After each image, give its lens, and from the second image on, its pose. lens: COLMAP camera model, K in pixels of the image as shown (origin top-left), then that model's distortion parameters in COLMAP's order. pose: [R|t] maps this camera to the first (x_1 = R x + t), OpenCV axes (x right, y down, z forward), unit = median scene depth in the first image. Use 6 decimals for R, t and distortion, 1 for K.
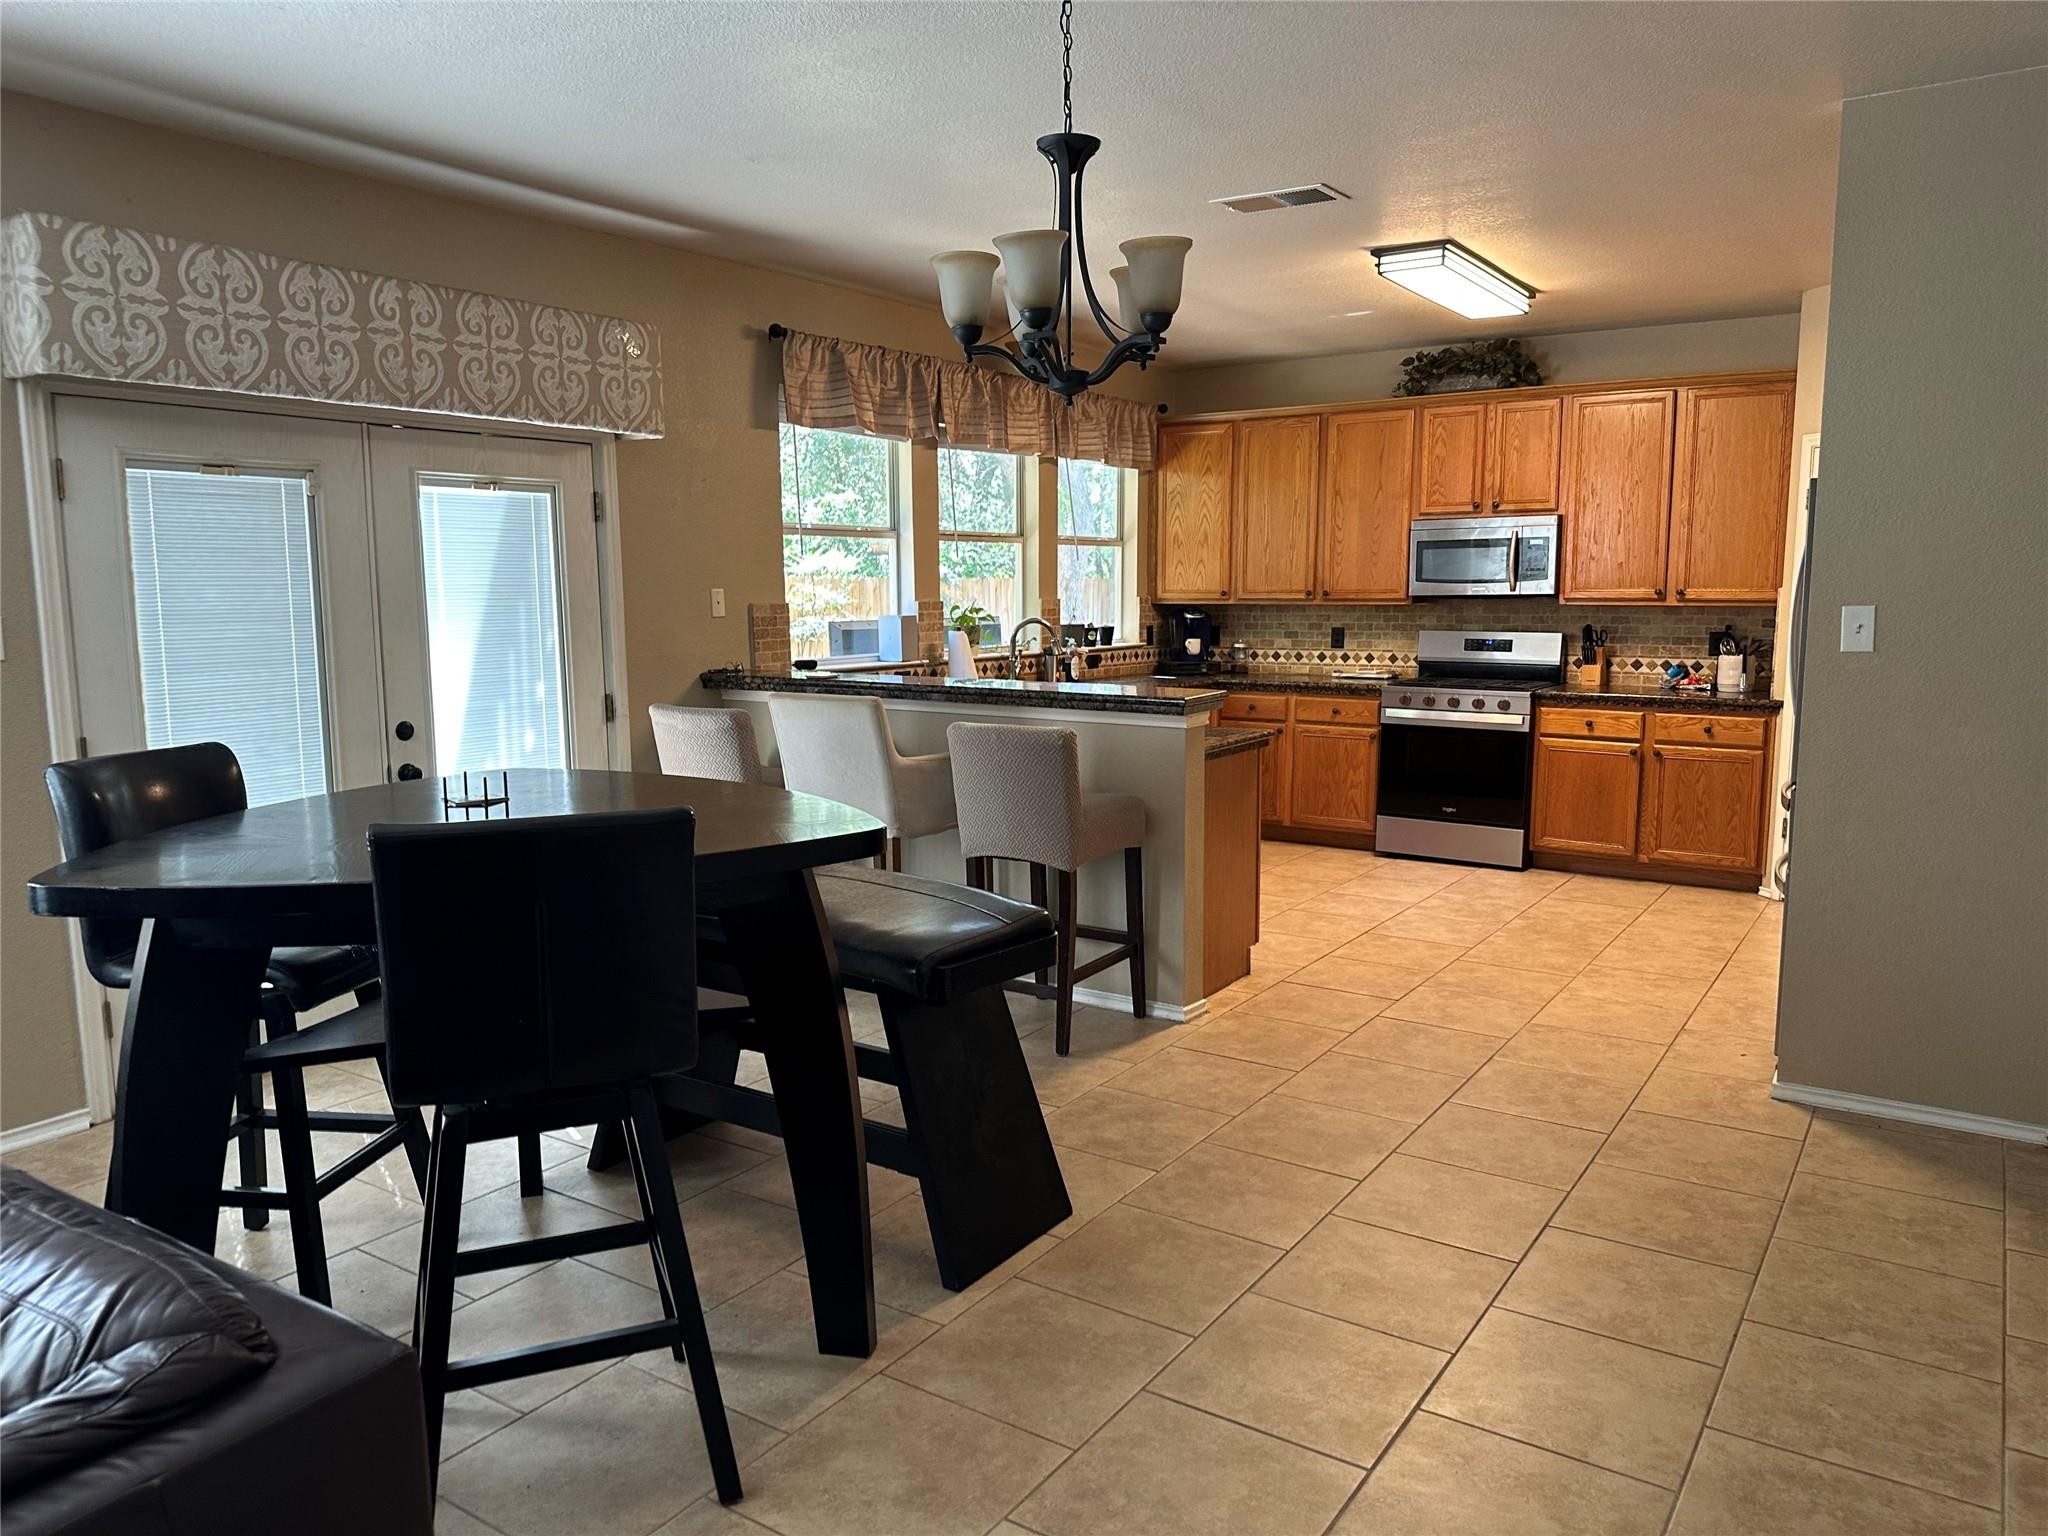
lens RADIAL K [[1441.3, 0, 1024.0], [0, 1441.3, 768.0], [0, 0, 1]] dist [0.288006, -0.467962]
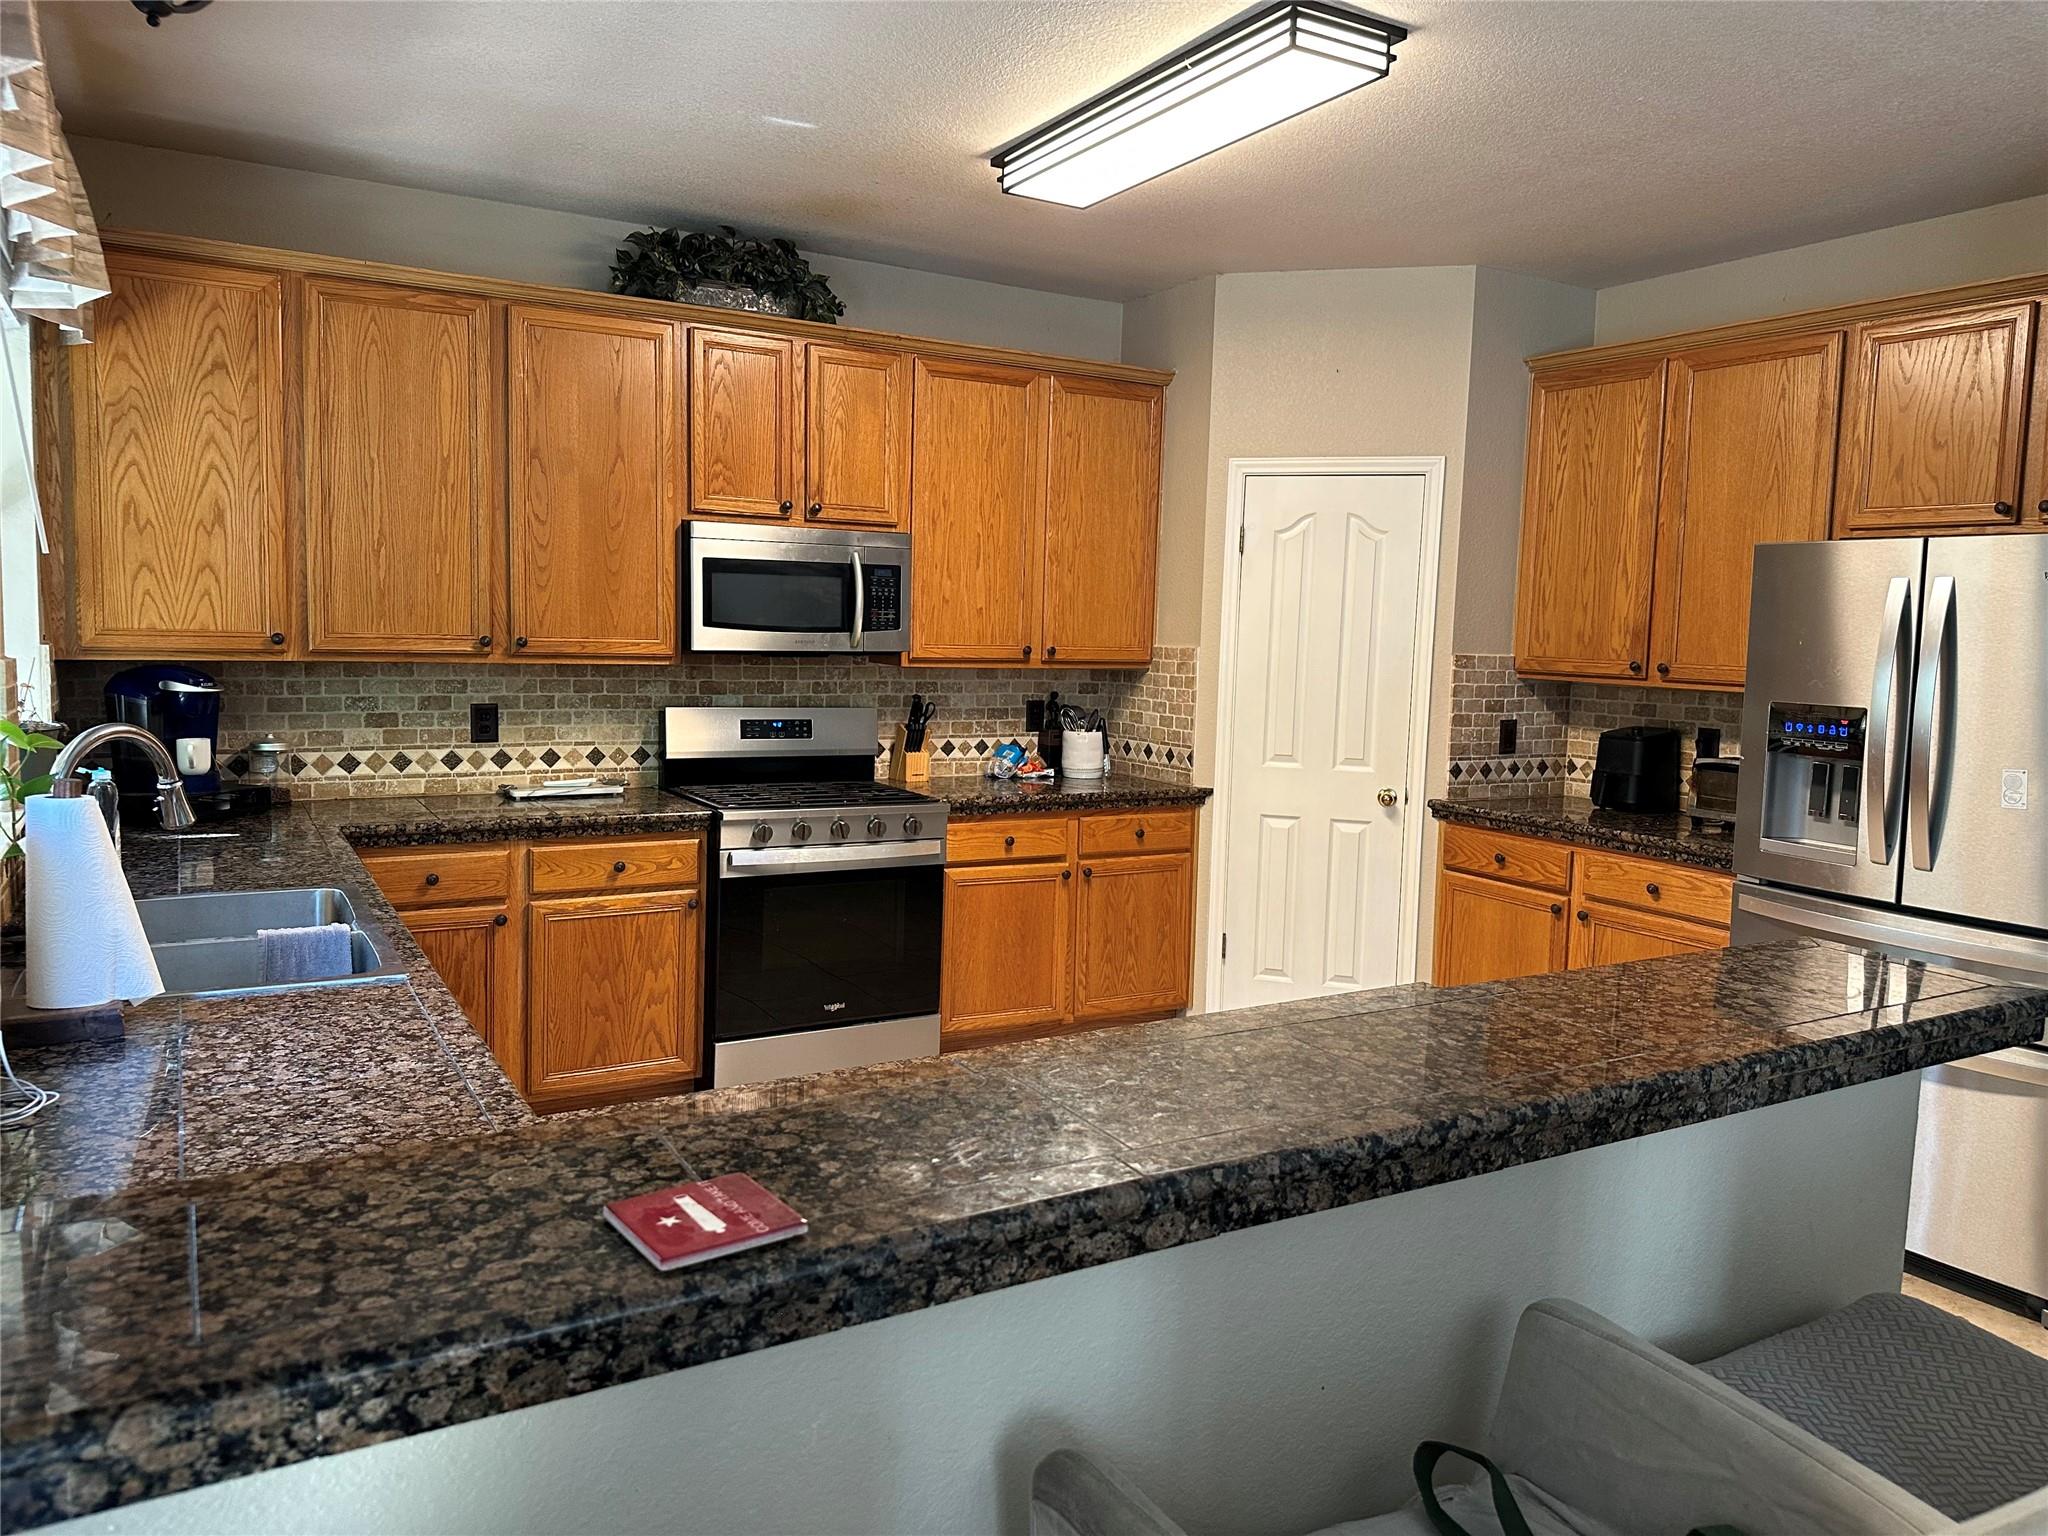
lens RADIAL K [[1409.0, 0, 1024.0], [0, 1409.0, 768.0], [0, 0, 1]] dist [0.020938, -0.043317]
pose [[0.432285, -0.084001, 0.897816, -0.171782], [0.093278, 0.994476, 0.048132, -0.082376], [-0.896899, 0.062940, 0.437733, 0.621099]]
